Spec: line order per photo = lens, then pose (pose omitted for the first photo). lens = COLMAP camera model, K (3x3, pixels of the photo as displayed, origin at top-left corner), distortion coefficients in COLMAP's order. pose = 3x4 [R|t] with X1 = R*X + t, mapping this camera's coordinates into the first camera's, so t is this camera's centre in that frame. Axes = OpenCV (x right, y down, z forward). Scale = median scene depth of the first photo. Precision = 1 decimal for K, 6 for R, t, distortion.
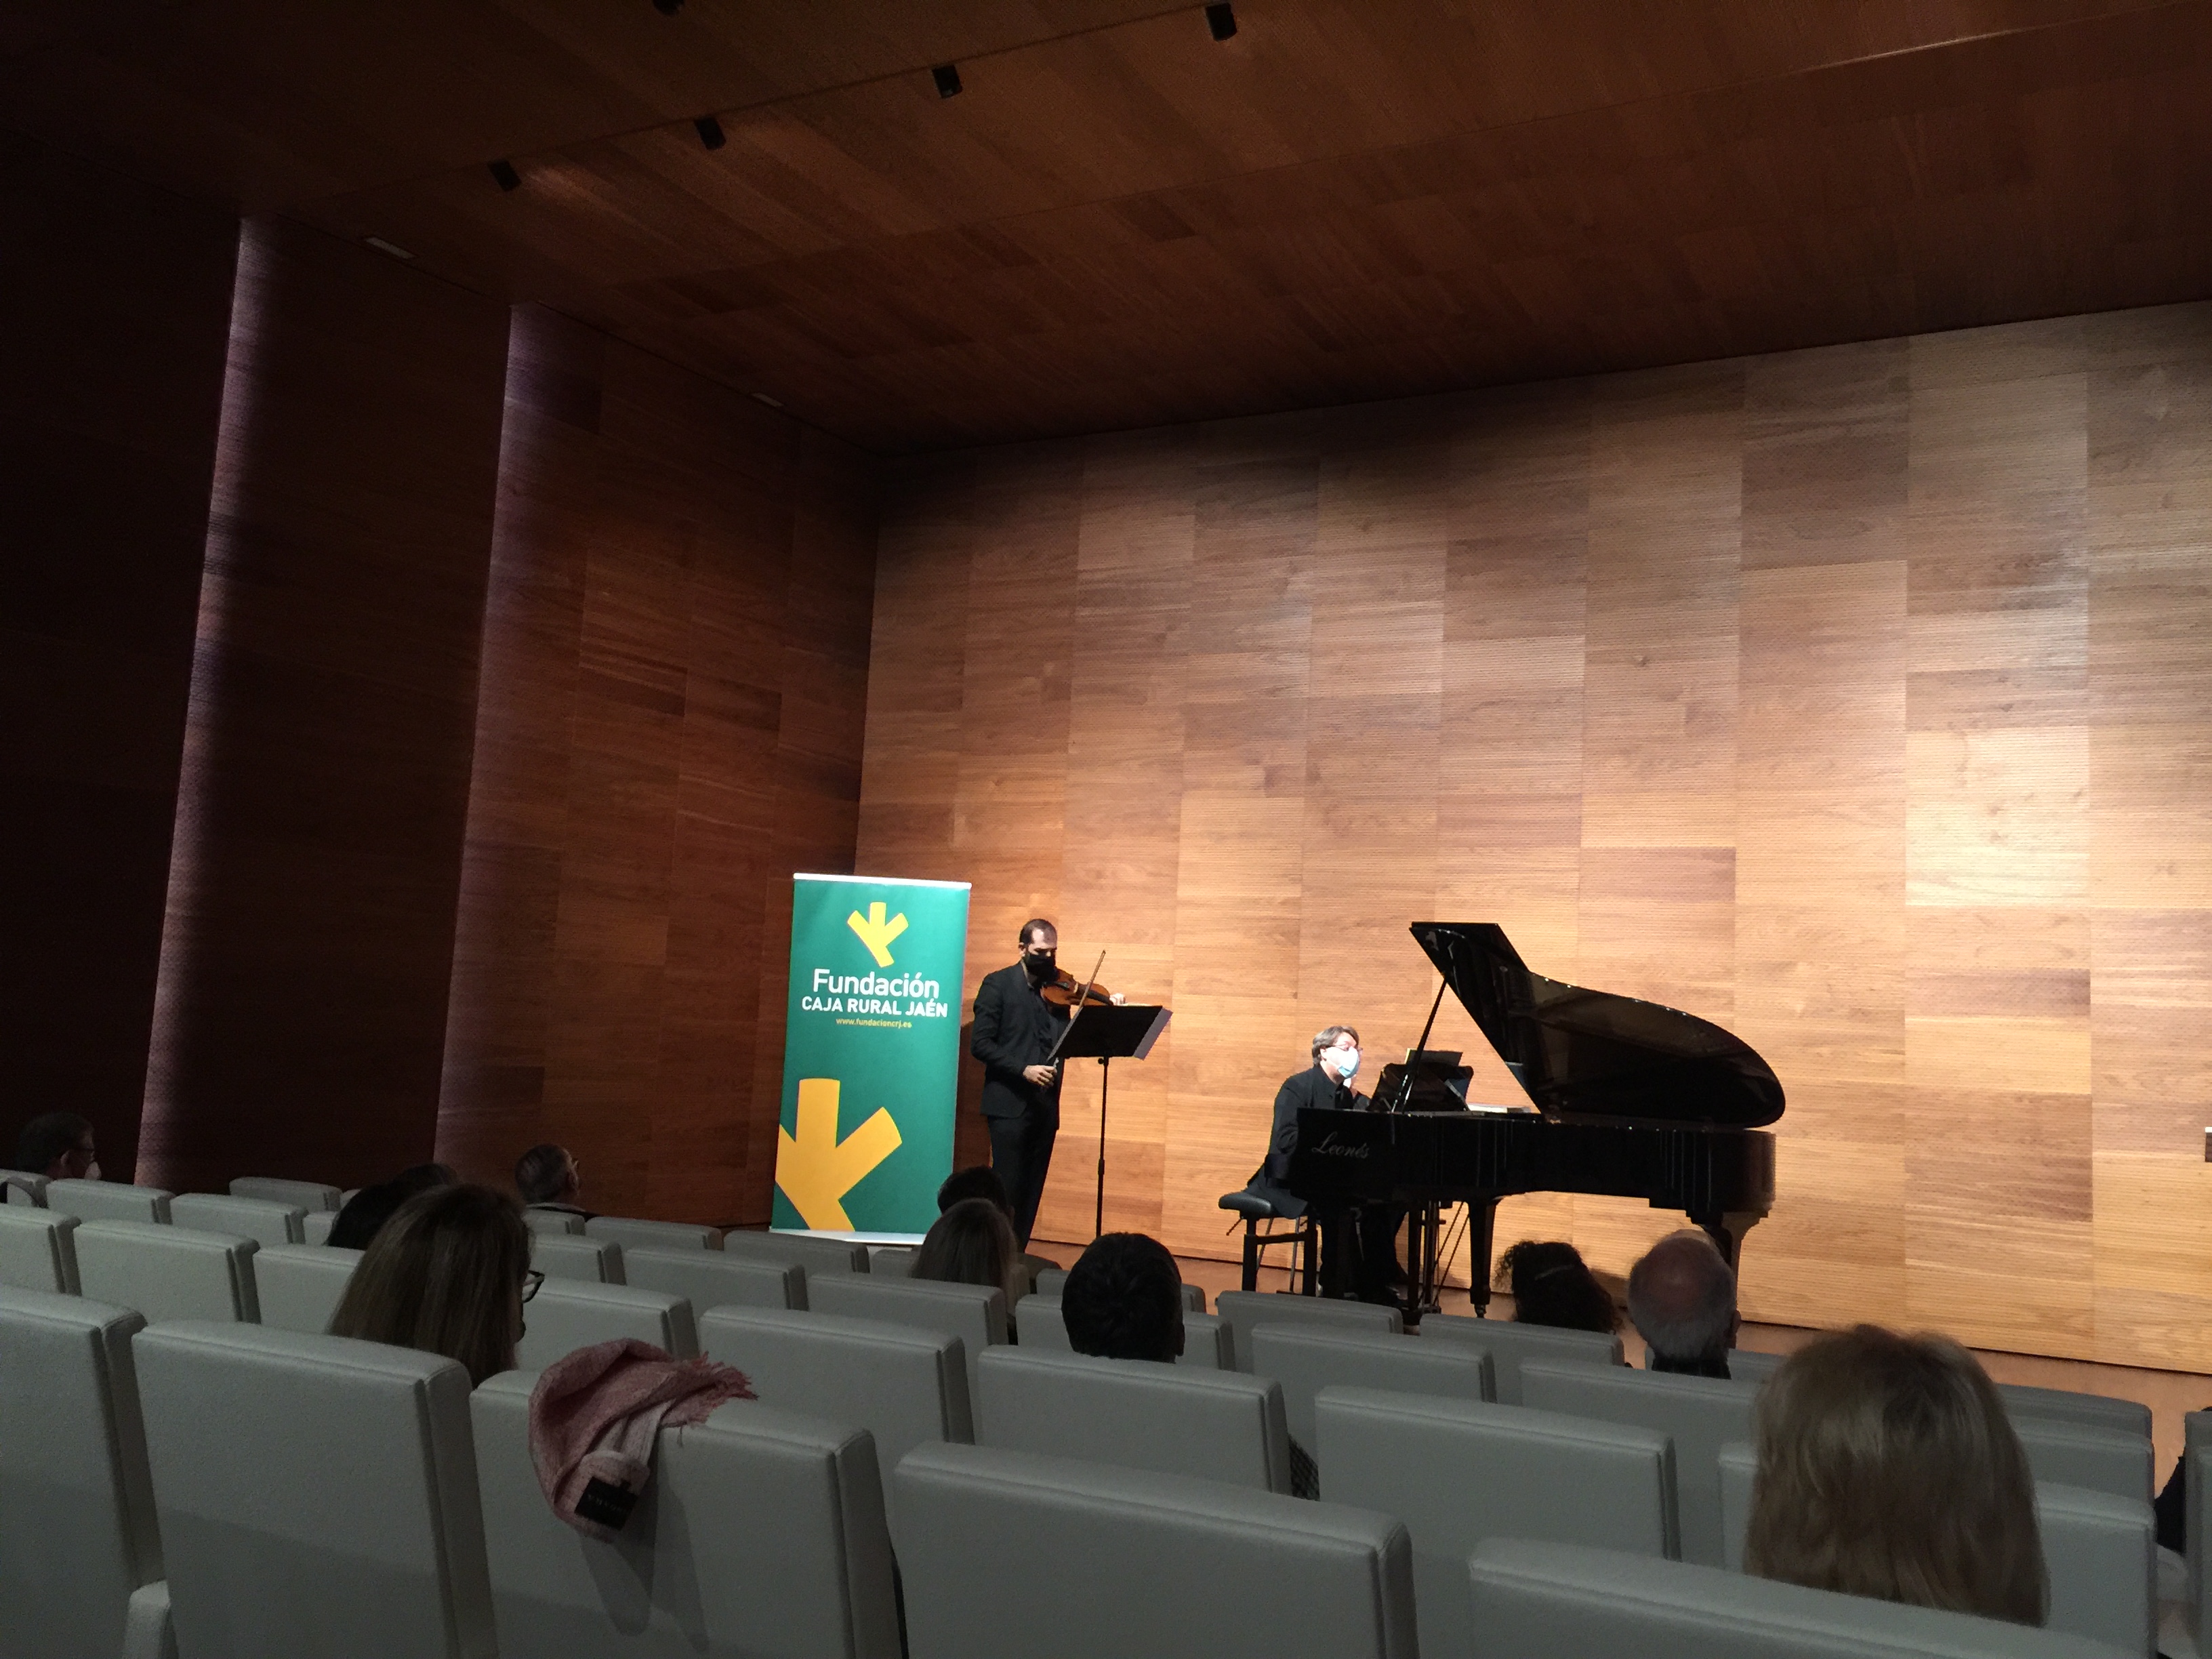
lens RADIAL K [[1929.7, 0, 1106.0], [0, 1929.7, 829.5], [0, 0, 1]] dist [0.044435, -0.000067]
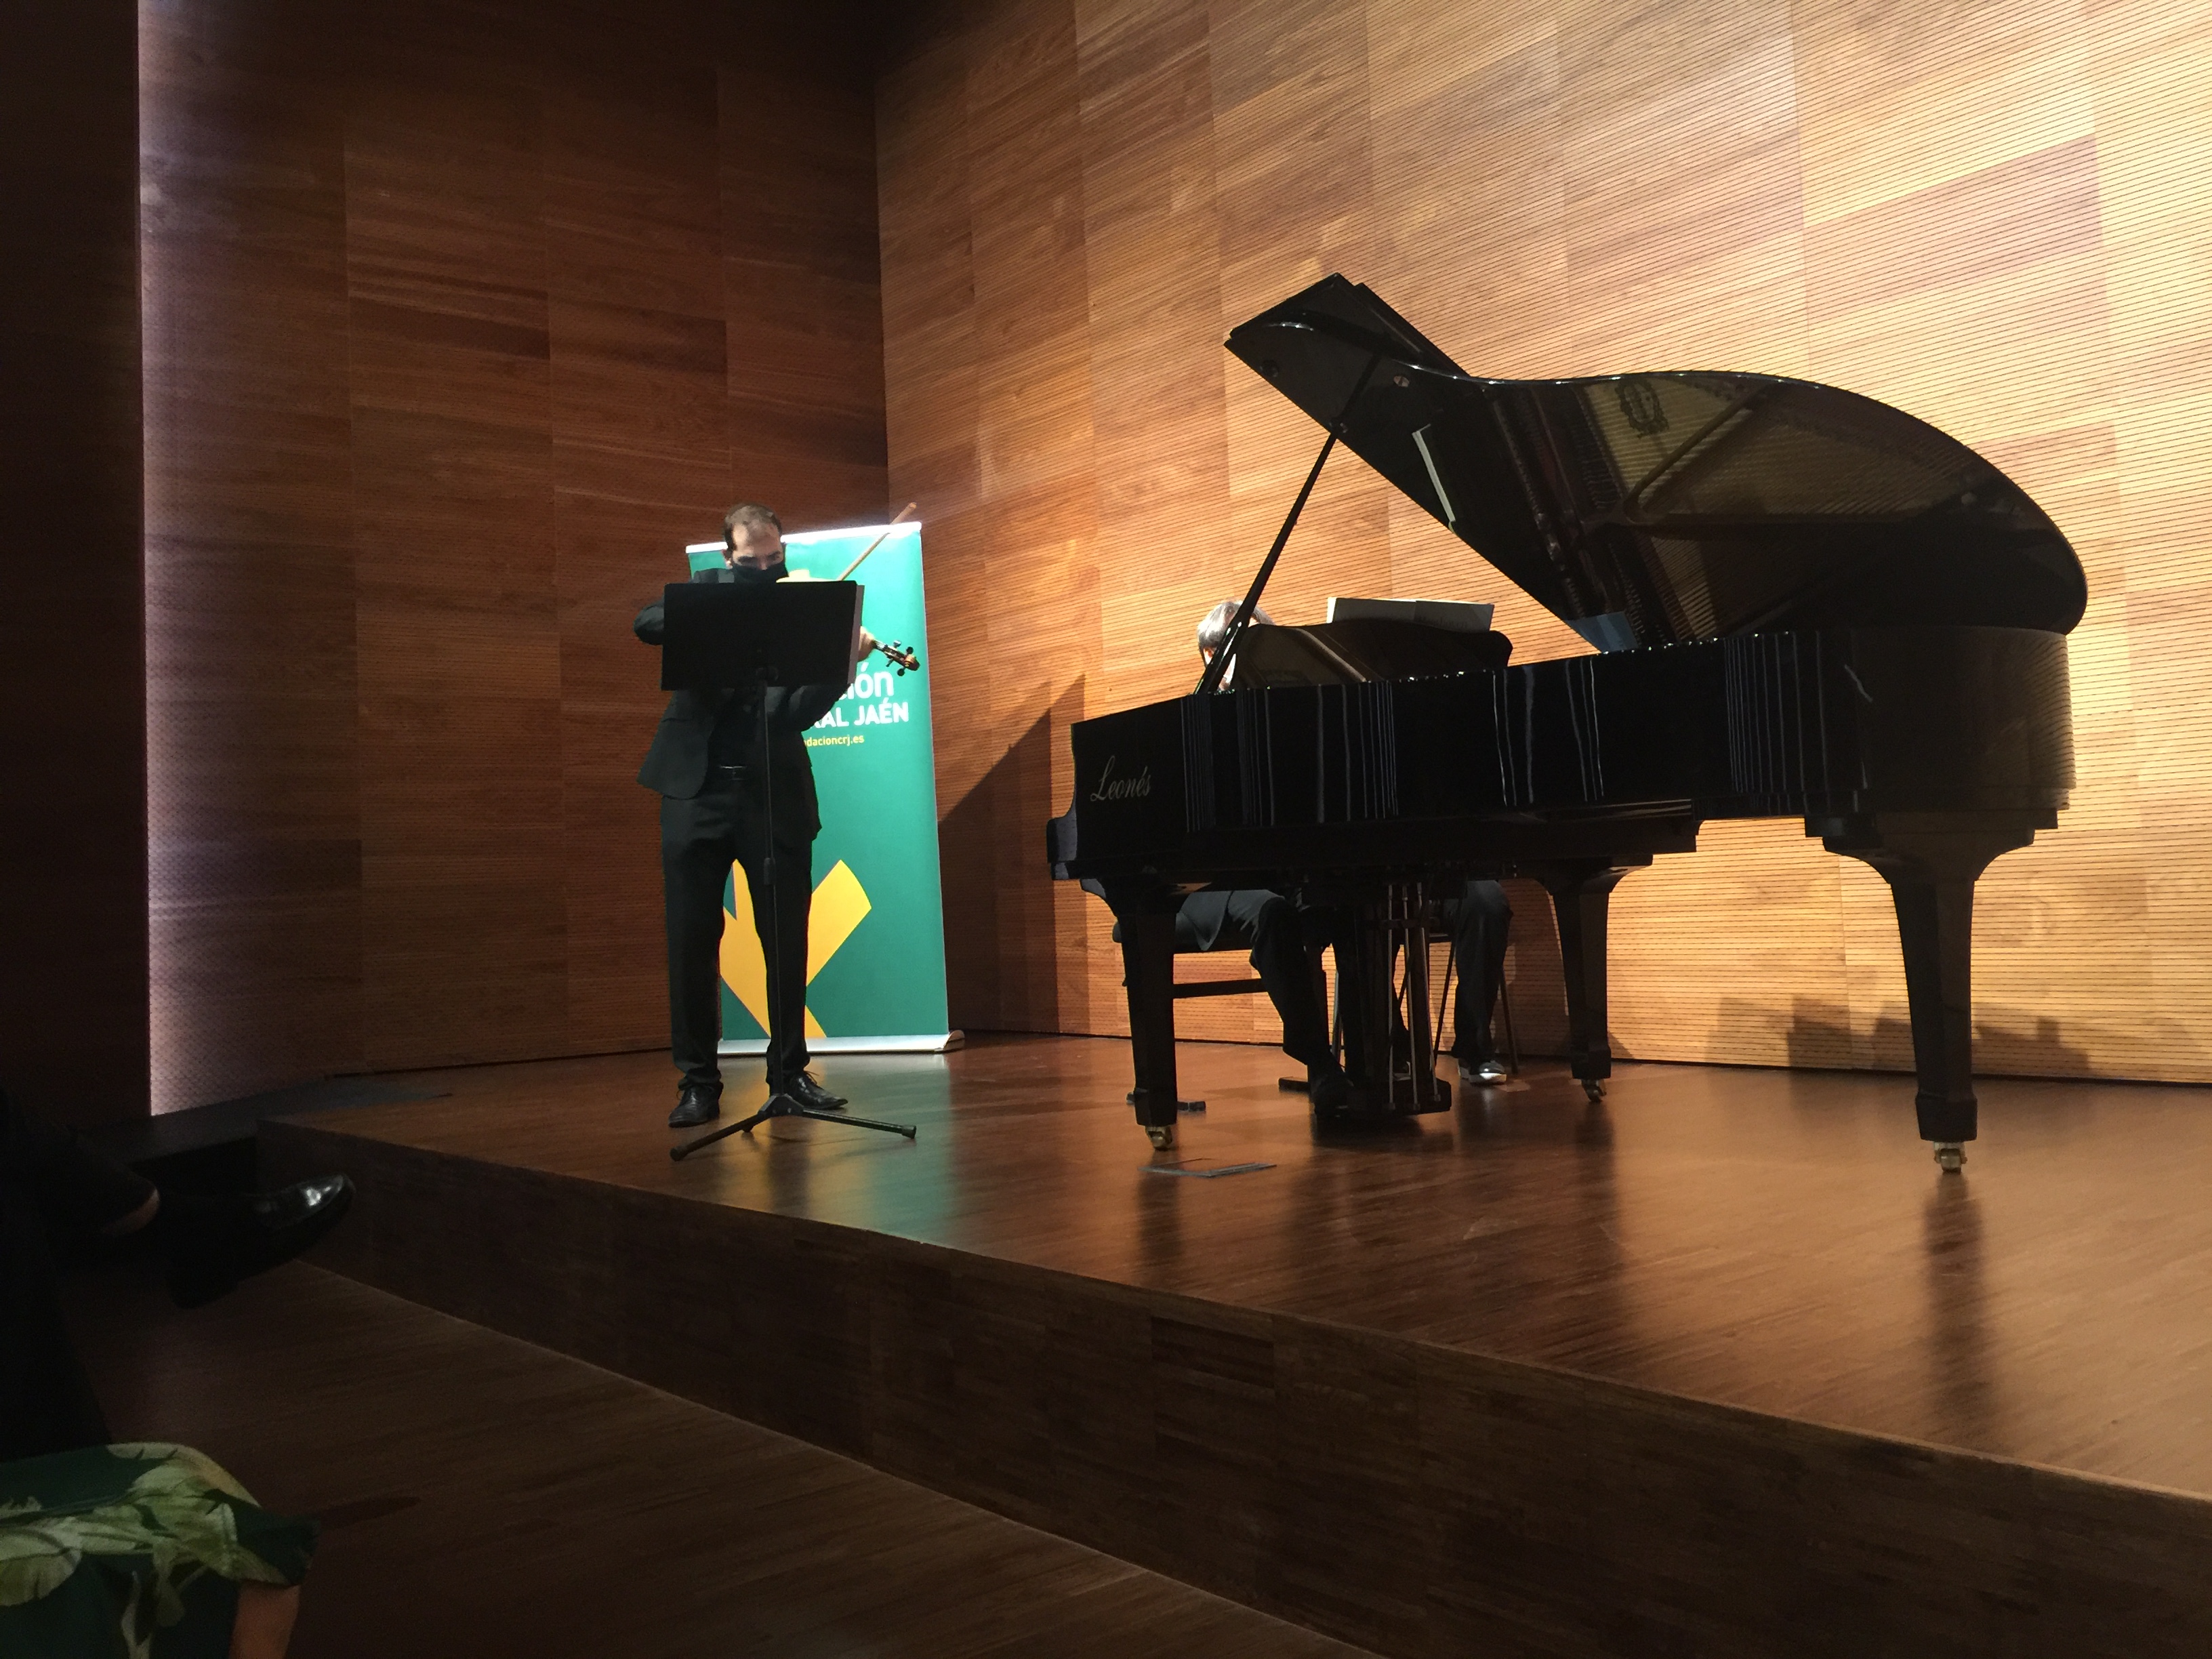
lens RADIAL K [[1887.9, 0, 1138.2], [0, 1887.9, 815.1], [0, 0, 1]] dist [0.091469, -0.106161]
pose [[0.924119, -0.108190, -0.366468, 0.234298], [0.128644, 0.991182, 0.031779, 0.119167], [0.359798, -0.076512, 0.929888, 0.403474]]
